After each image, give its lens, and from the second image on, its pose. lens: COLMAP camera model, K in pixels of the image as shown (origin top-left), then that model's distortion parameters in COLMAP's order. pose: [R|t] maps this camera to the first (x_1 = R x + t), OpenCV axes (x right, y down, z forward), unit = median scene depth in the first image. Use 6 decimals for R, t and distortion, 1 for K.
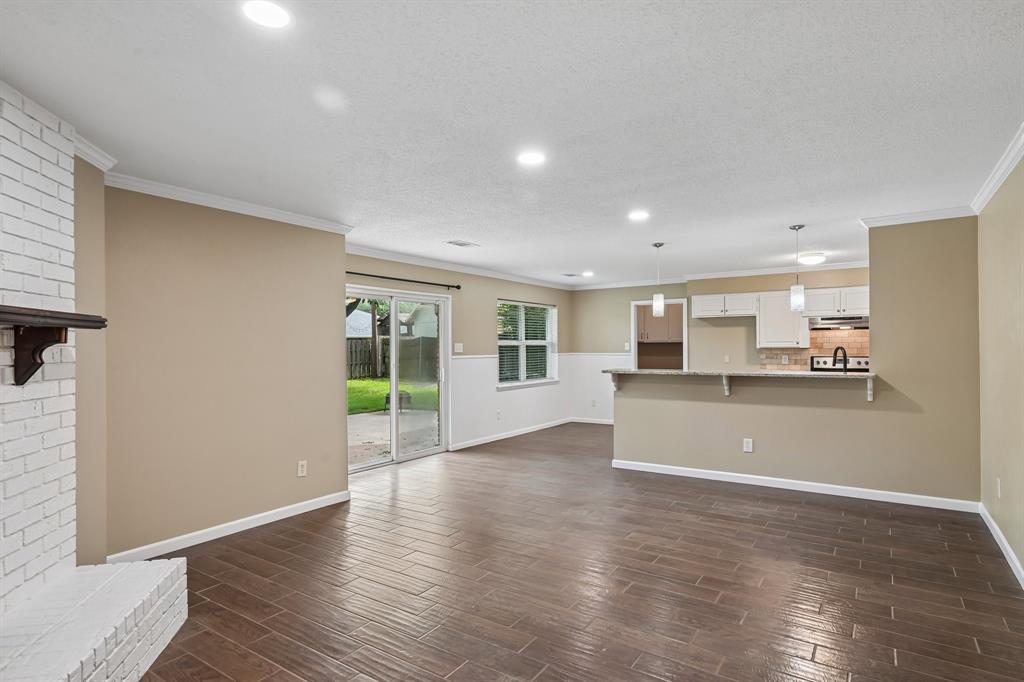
lens RADIAL K [[553.9, 0, 512.0], [0, 553.9, 341.0], [0, 0, 1]] dist [0.000440, 0.000225]
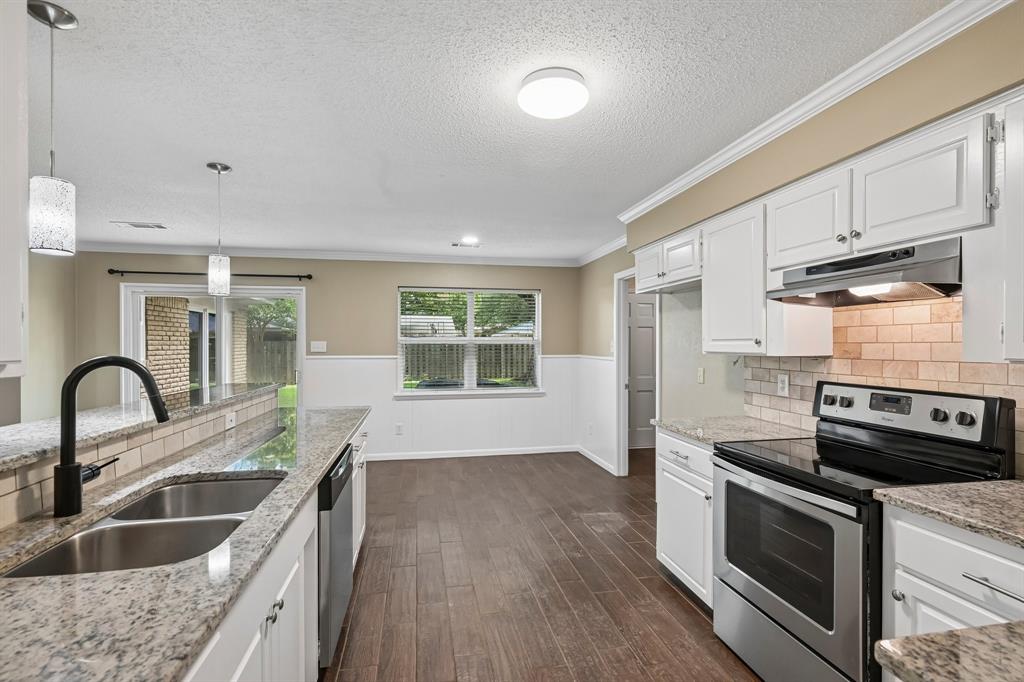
lens RADIAL K [[478.8, 0, 512.0], [0, 478.8, 341.0], [0, 0, 1]] dist [0.013383, 0.000022]
pose [[0.708094, 0.001778, -0.706116, 0.540157], [0.002127, 0.999987, 0.004650, 0.000544], [0.706115, -0.004795, 0.708081, 0.565798]]
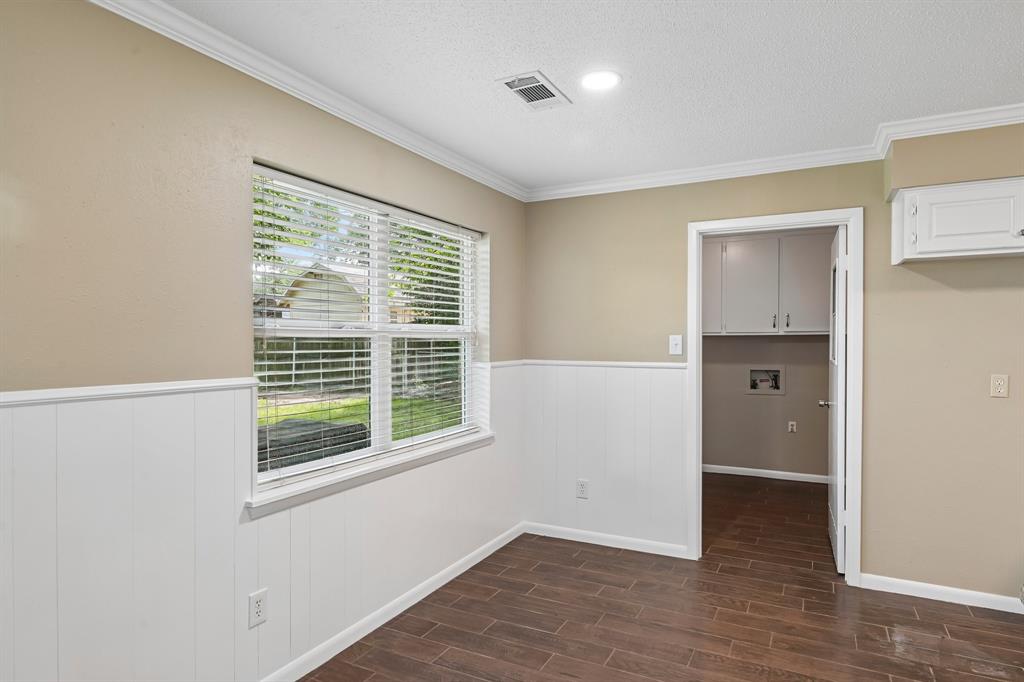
lens RADIAL K [[575.3, 0, 512.0], [0, 575.3, 341.0], [0, 0, 1]] dist [-0.003176, -0.000388]
pose [[0.992832, 0.007552, 0.119281, 0.055084], [-0.008358, 0.999946, 0.006252, 0.006343], [-0.119227, -0.007204, 0.992841, 0.663122]]
